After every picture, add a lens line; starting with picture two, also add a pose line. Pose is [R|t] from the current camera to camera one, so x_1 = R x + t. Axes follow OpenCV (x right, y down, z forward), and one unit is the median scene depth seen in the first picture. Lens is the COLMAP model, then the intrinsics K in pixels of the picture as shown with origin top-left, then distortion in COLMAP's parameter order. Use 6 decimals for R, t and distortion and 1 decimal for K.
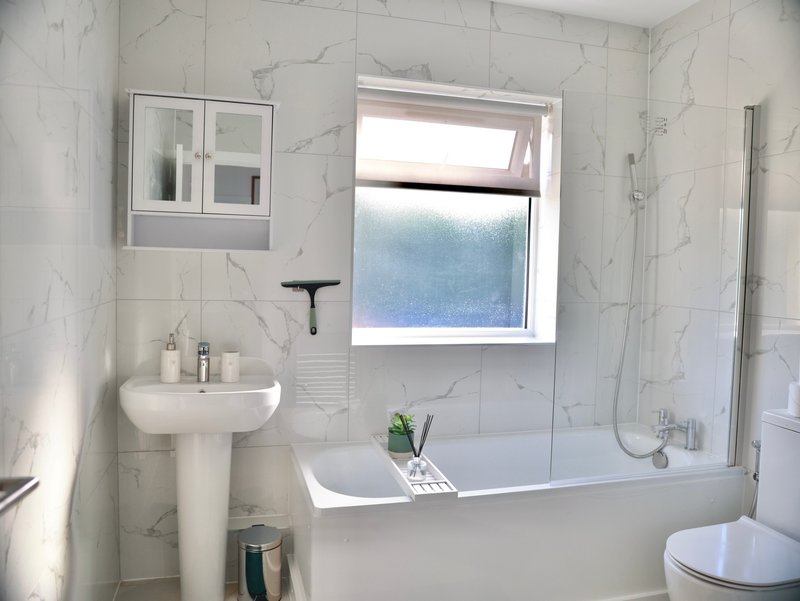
lens RADIAL K [[600.4, 0, 397.0], [0, 600.4, 295.4], [0, 0, 1]] dist [-0.058443, 0.023866]
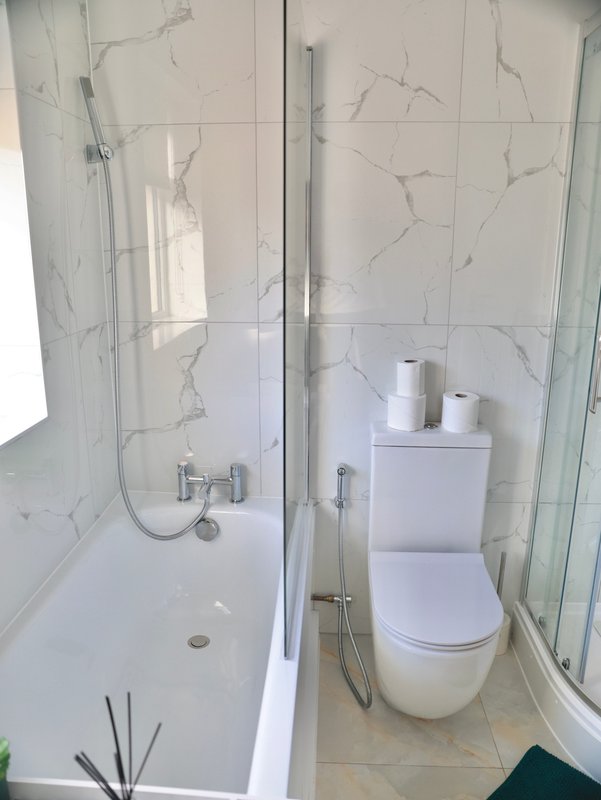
lens RADIAL K [[600.4, 0, 301.3], [0, 600.4, 404.5], [0, 0, 1]] dist [-0.058443, 0.023866]
pose [[0.333386, -0.230459, 0.914189, -0.177623], [0.054391, 0.972750, 0.225387, -0.041782], [-0.941220, -0.025417, 0.336836, 0.658434]]
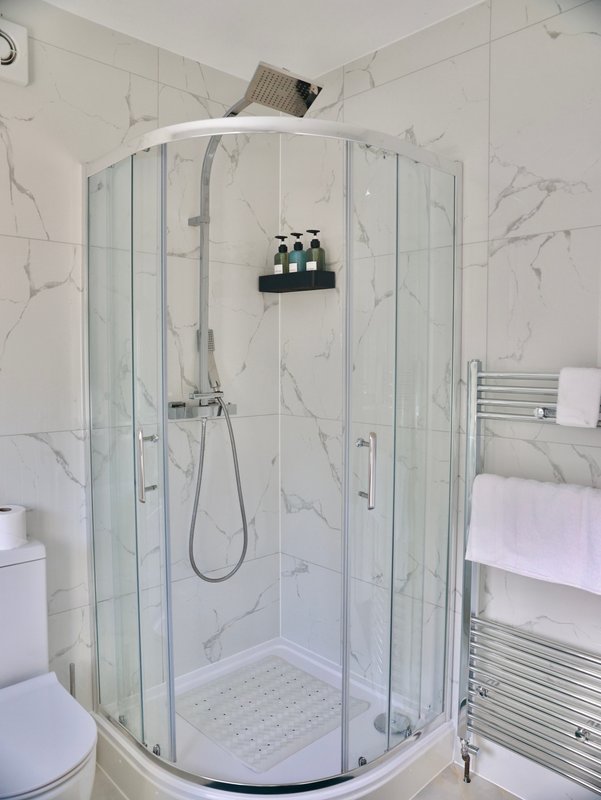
lens RADIAL K [[600.4, 0, 296.2], [0, 600.4, 406.7], [0, 0, 1]] dist [-0.058443, 0.023866]
pose [[-0.436451, -0.066166, 0.897292, -0.184991], [0.053682, 0.993600, 0.099380, -0.043106], [-0.898125, 0.091543, -0.430106, 0.682498]]
